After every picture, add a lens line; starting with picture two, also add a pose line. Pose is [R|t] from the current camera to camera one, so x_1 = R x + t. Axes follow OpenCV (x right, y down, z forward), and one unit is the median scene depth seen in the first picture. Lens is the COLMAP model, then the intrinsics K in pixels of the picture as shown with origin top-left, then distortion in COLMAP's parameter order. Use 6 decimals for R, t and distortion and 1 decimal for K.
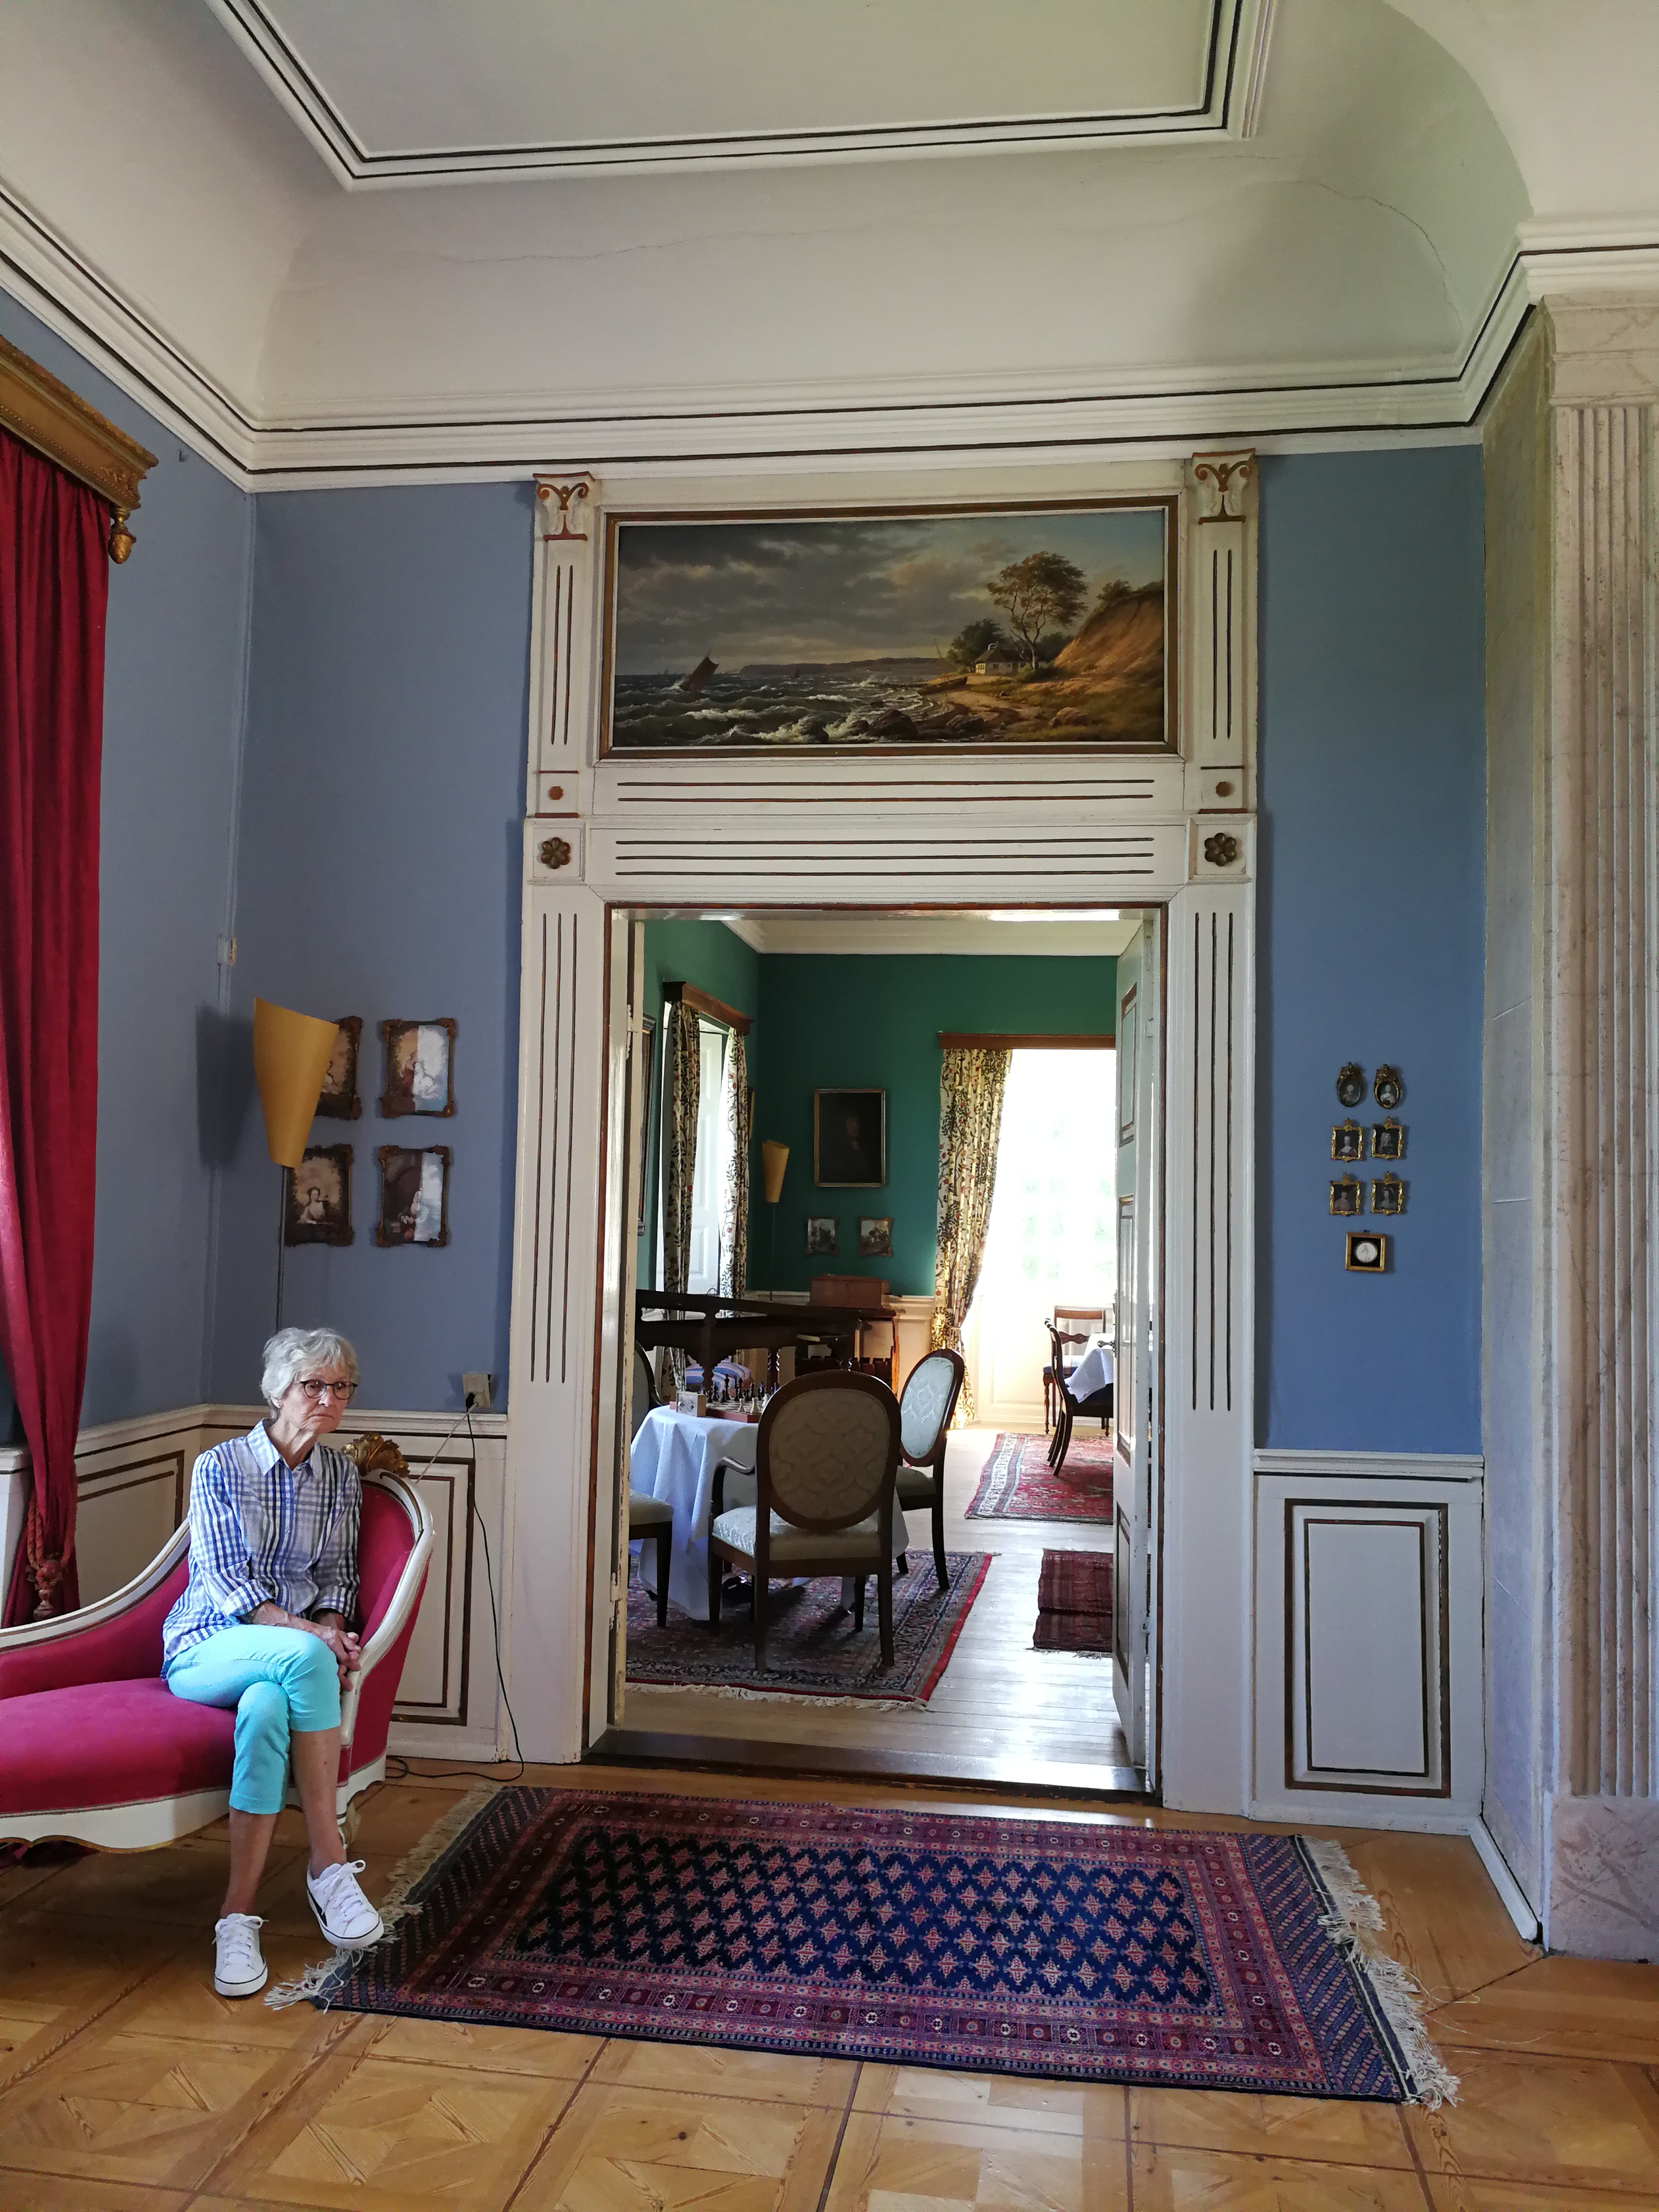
lens RADIAL K [[1766.4, 0, 829.1], [0, 1766.4, 1116.0], [0, 0, 1]] dist [0.028103, -0.044274]
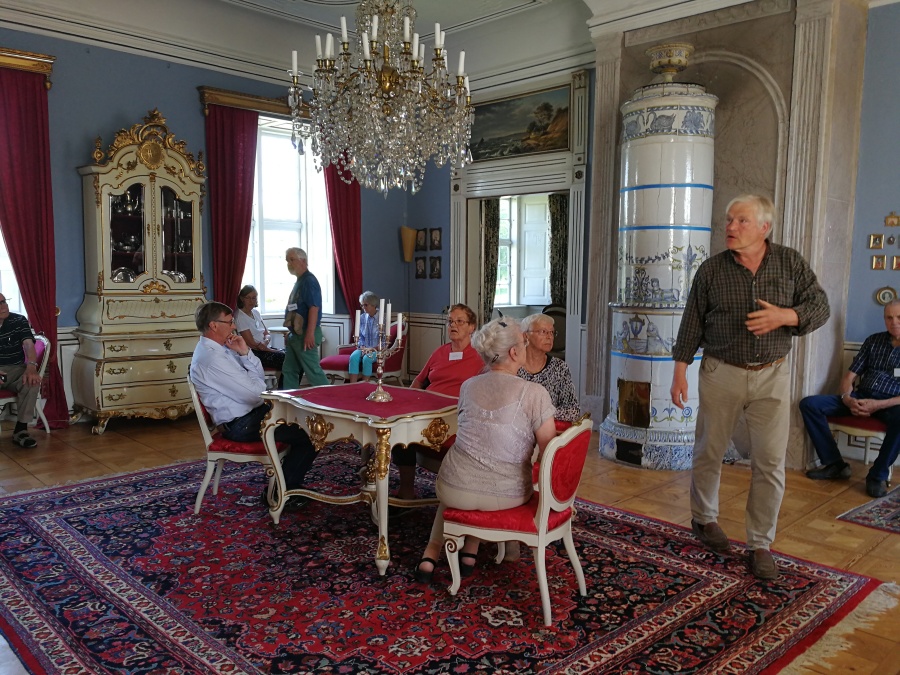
lens RADIAL K [[718.7, 0, 456.9], [0, 718.7, 349.2], [0, 0, 1]] dist [0.028103, -0.044274]
pose [[0.805562, 0.046696, -0.590668, 0.952884], [0.040670, 0.990181, 0.133747, 0.009009], [0.591113, -0.131764, 0.795753, -0.489514]]
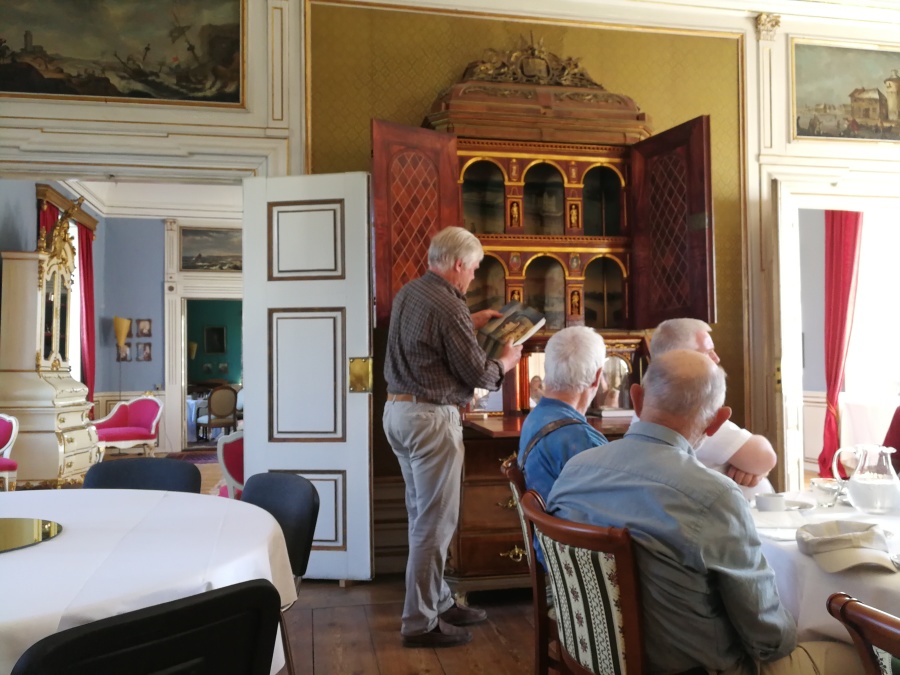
lens RADIAL K [[718.7, 0, 442.4], [0, 718.7, 343.4], [0, 0, 1]] dist [0.028103, -0.044274]
pose [[0.942226, -0.021839, 0.334265, -0.117164], [0.015864, 0.999662, 0.020593, -0.012052], [-0.334602, -0.014101, 0.942254, -1.436738]]
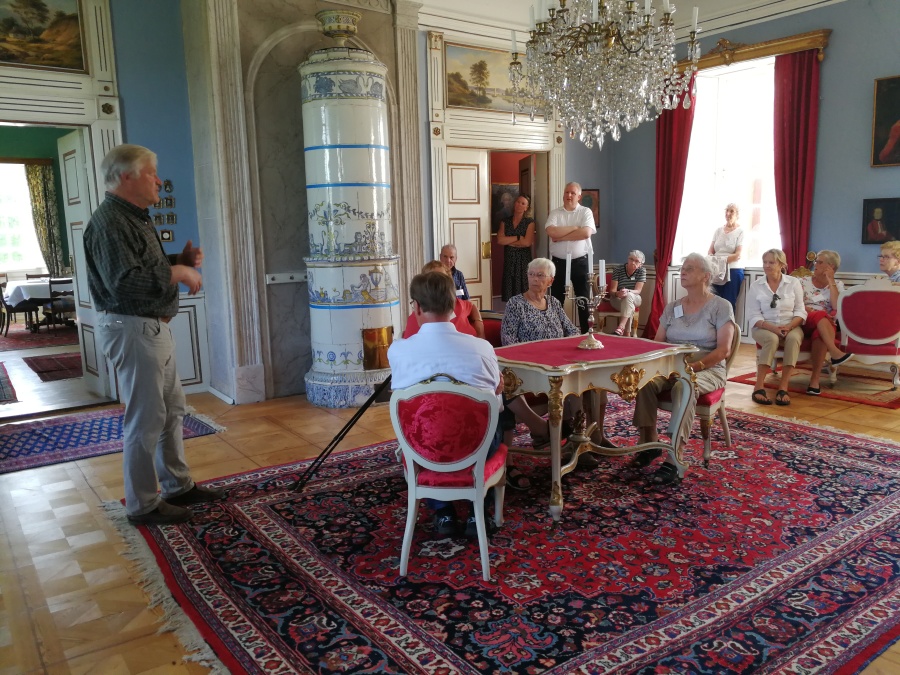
lens RADIAL K [[718.7, 0, 448.7], [0, 718.7, 341.4], [0, 0, 1]] dist [0.028103, -0.044274]
pose [[0.714122, -0.148568, 0.684074, -0.277355], [0.004057, 0.978081, 0.208185, -0.010817], [-0.700009, -0.145894, 0.699072, -0.369973]]
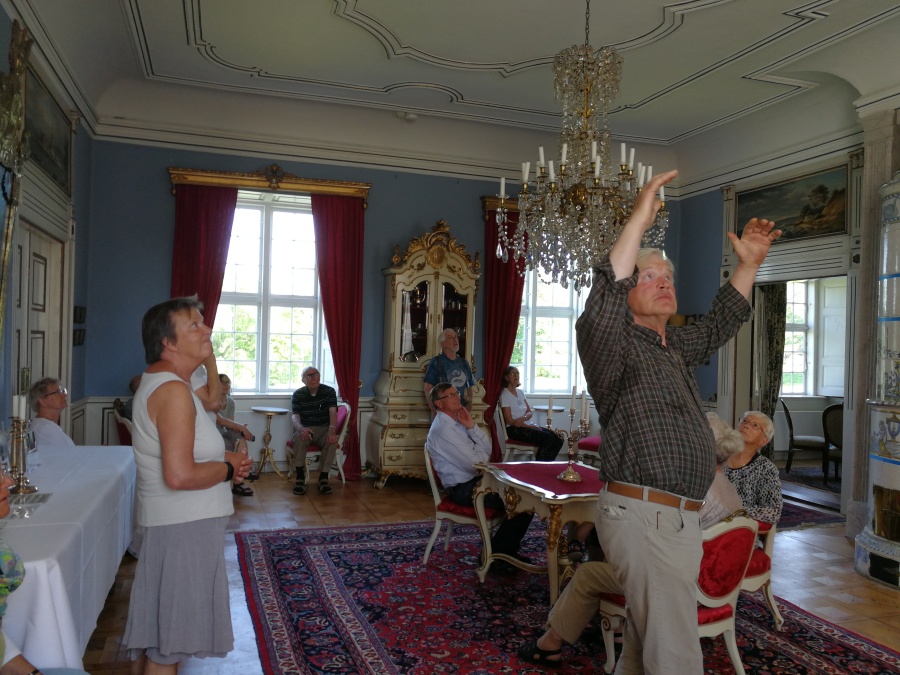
lens RADIAL K [[718.7, 0, 452.4], [0, 718.7, 349.2], [0, 0, 1]] dist [0.028103, -0.044274]
pose [[0.475382, -0.006264, -0.879757, 1.112496], [0.028097, 0.999573, 0.008065, 0.000808], [0.879331, -0.028553, 0.475355, -0.443324]]
